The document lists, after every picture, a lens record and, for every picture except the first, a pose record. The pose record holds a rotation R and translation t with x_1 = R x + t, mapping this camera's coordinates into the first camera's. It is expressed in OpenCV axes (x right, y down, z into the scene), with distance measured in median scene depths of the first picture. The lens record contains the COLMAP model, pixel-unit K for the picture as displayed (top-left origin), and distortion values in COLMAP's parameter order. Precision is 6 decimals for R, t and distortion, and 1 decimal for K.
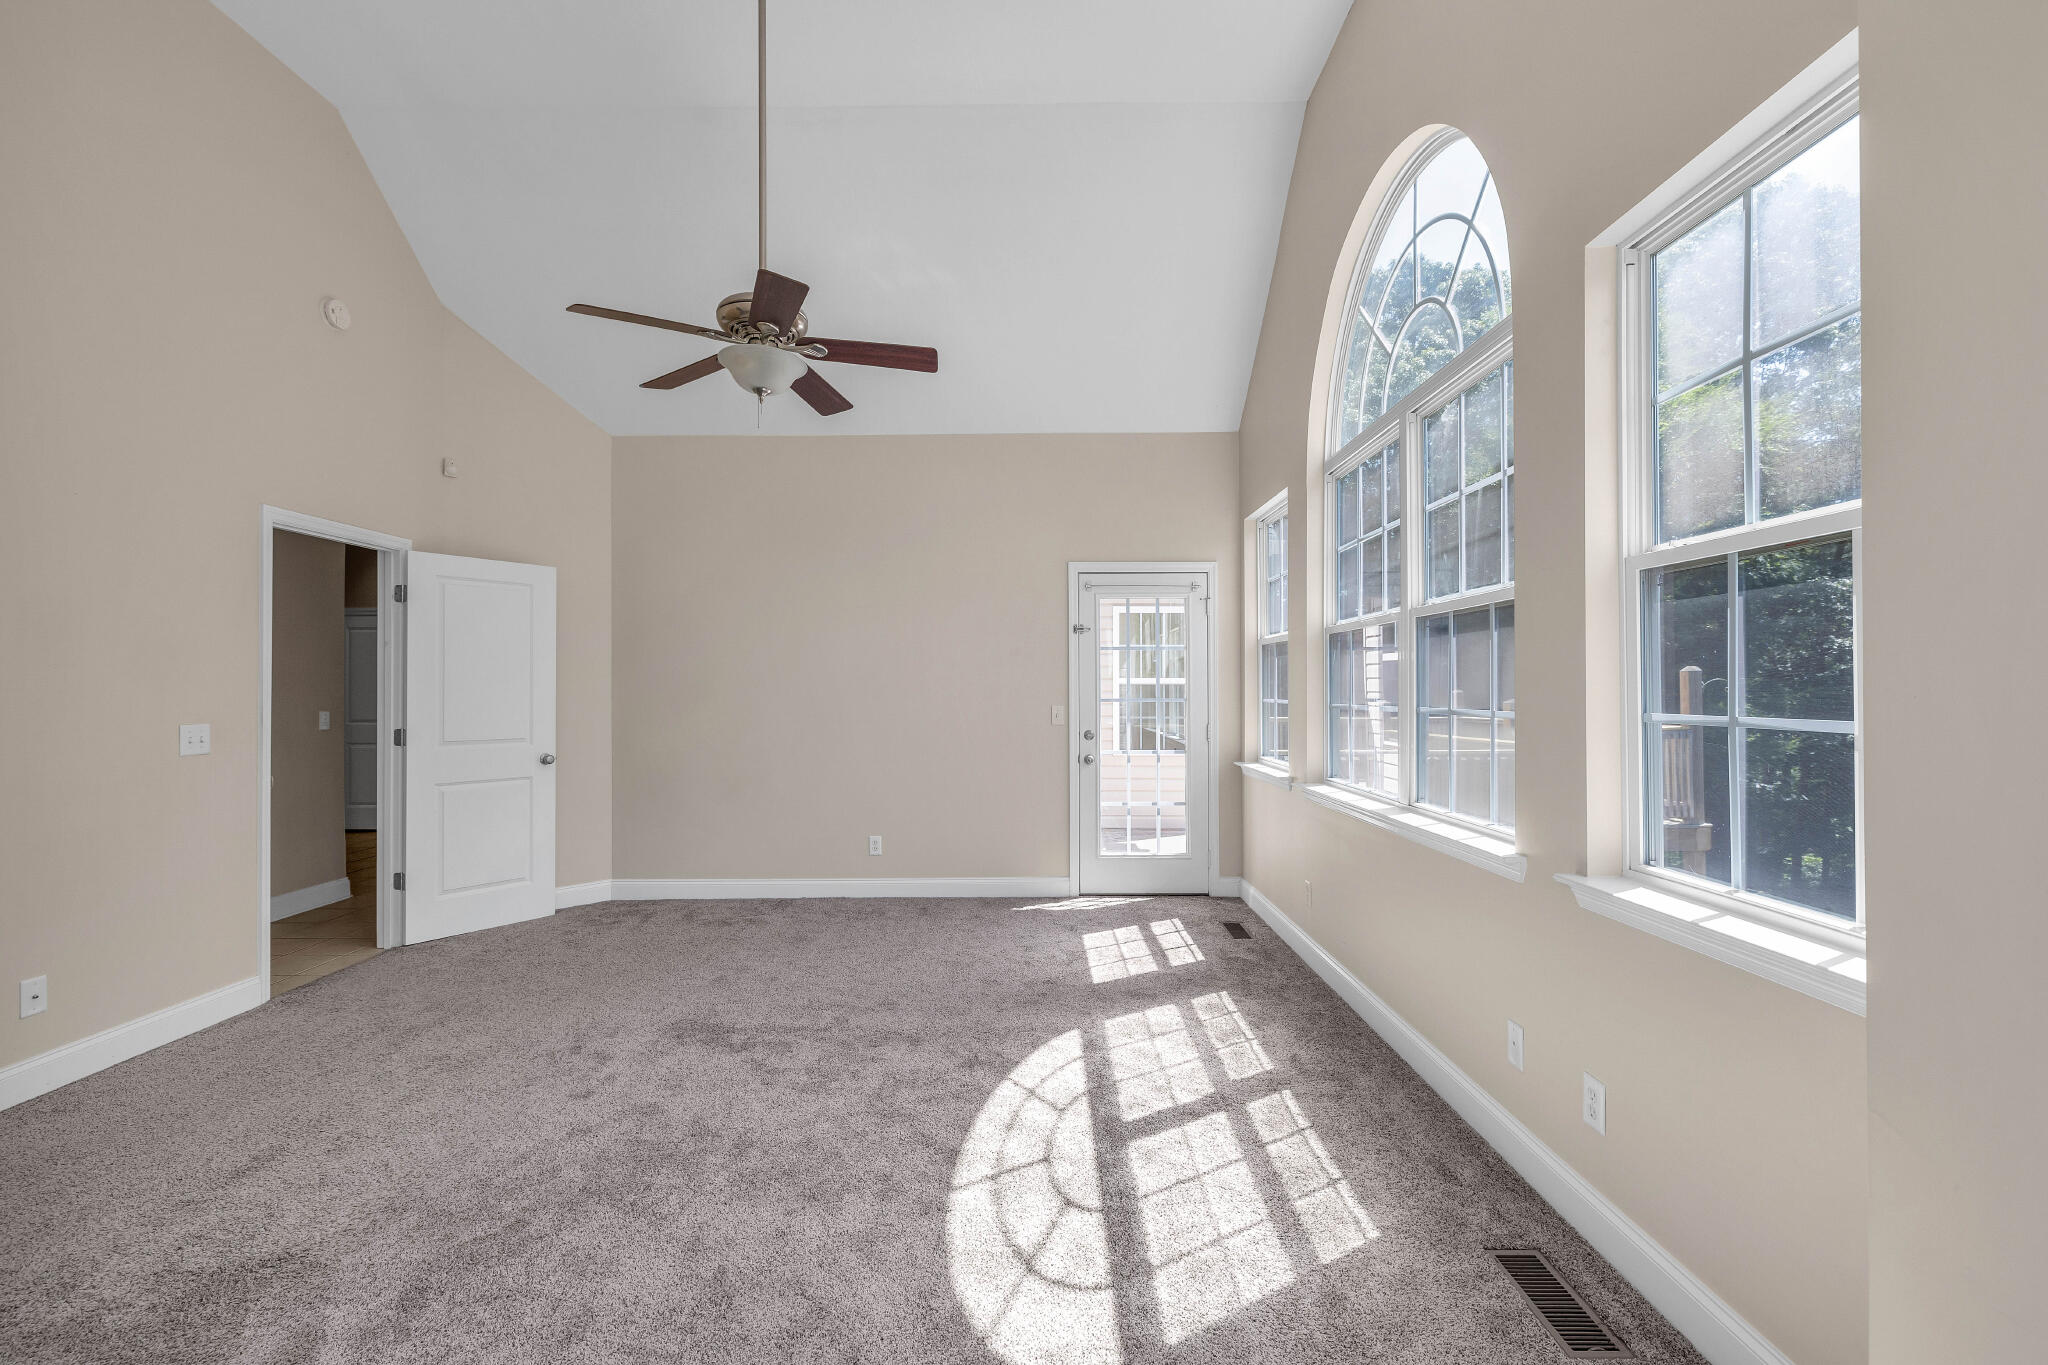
lens RADIAL K [[880.6, 0, 1026.8], [0, 880.6, 686.7], [0, 0, 1]] dist [0.000614, 0.000466]
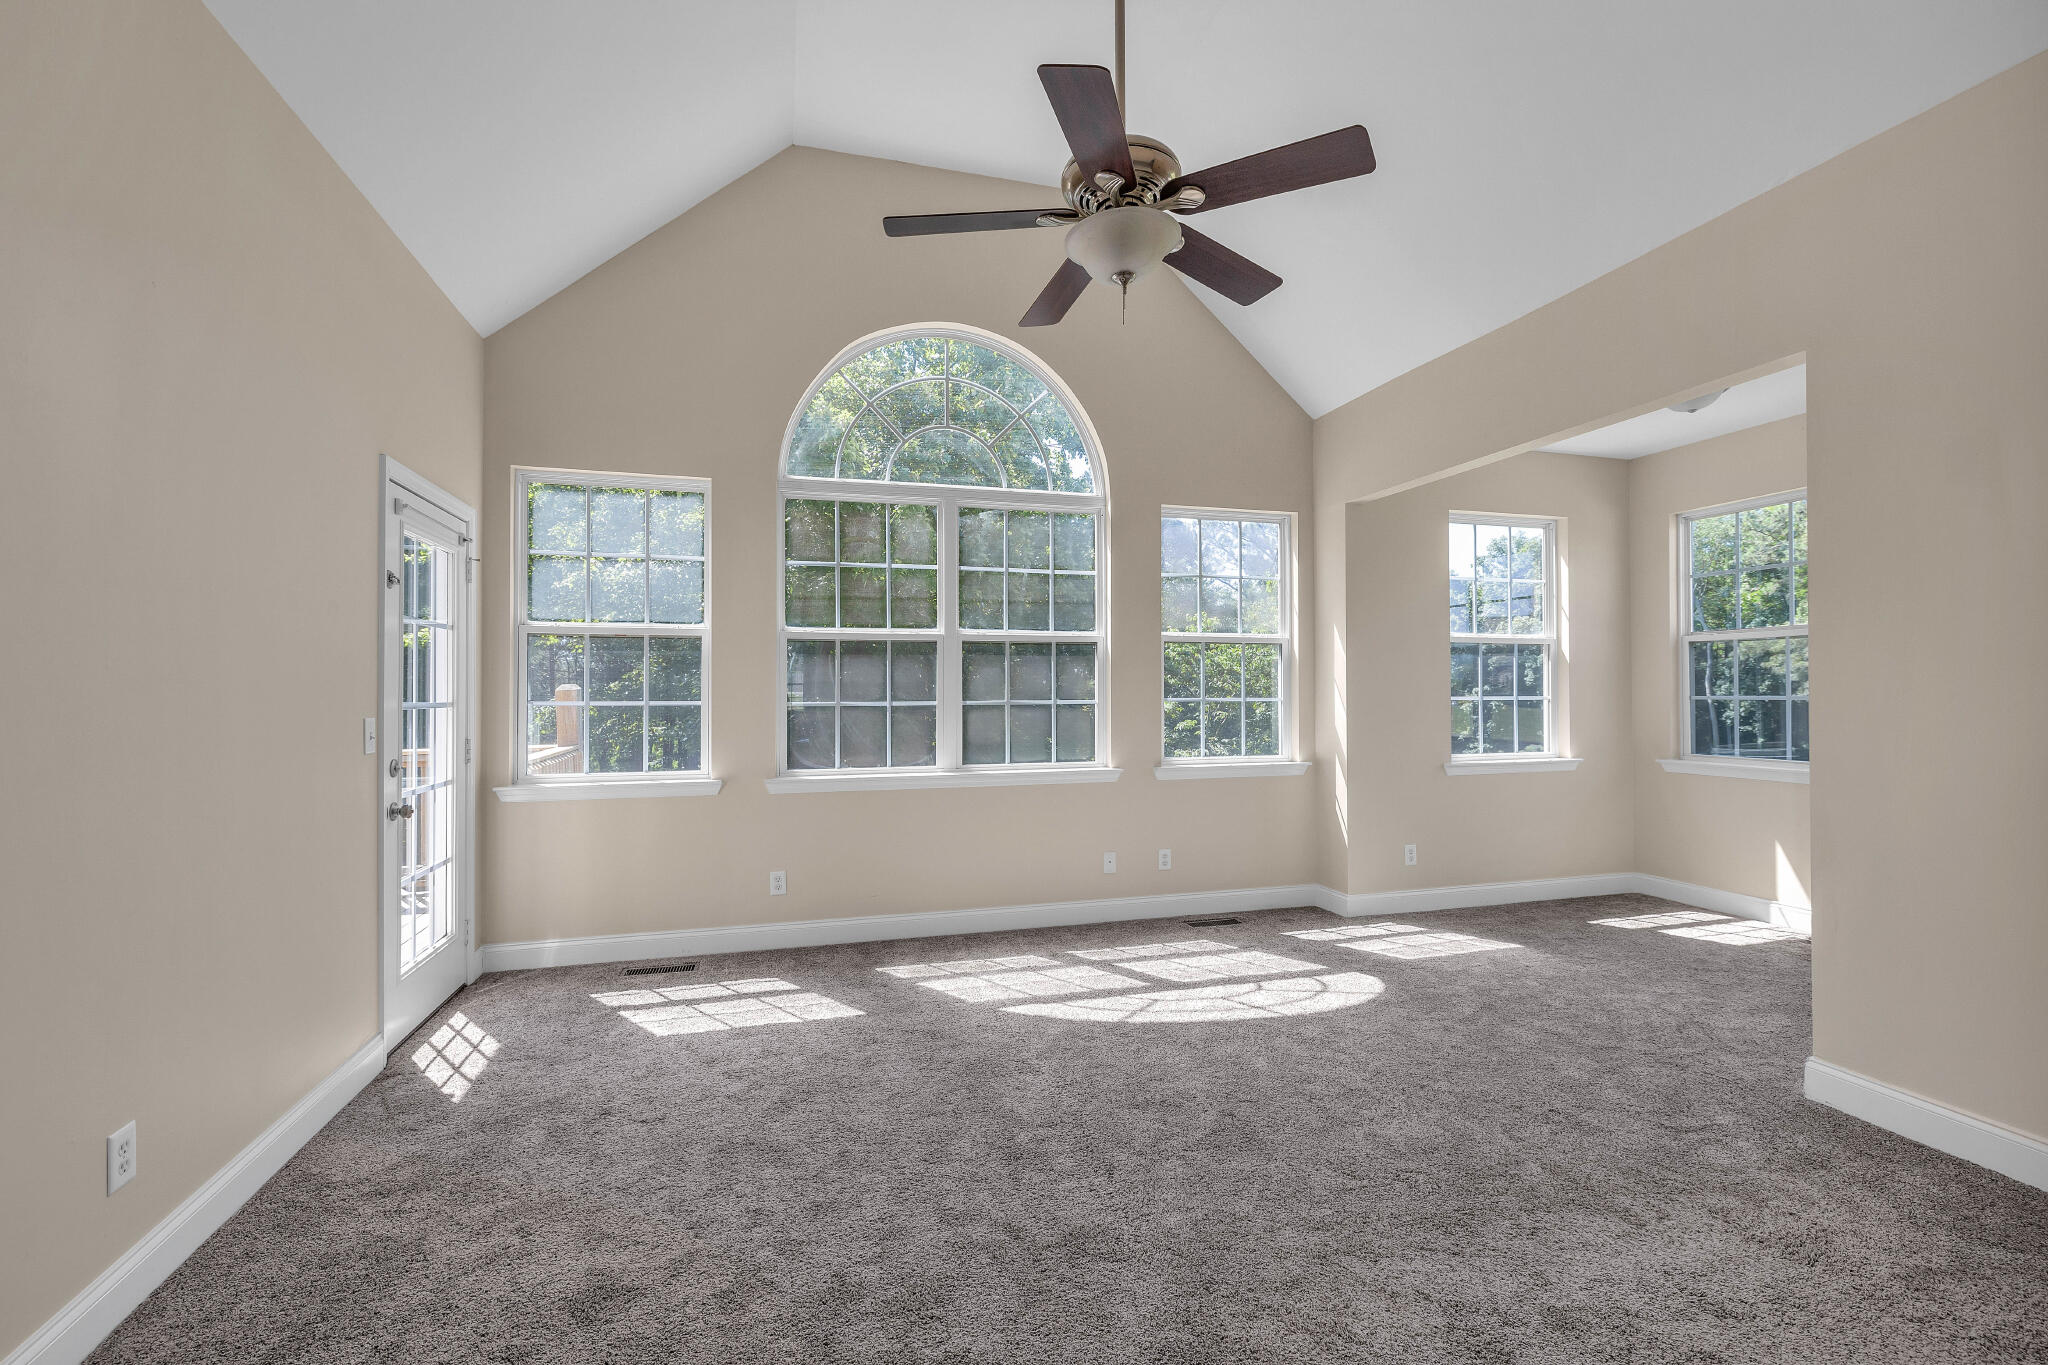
lens RADIAL K [[880.6, 0, 1026.8], [0, 880.6, 686.7], [0, 0, 1]] dist [0.000614, 0.000466]
pose [[-0.281927, 0.007223, 0.959409, -1.153954], [0.002537, 0.999974, -0.006783, 0.011982], [-0.959432, 0.000521, -0.281938, 1.509274]]
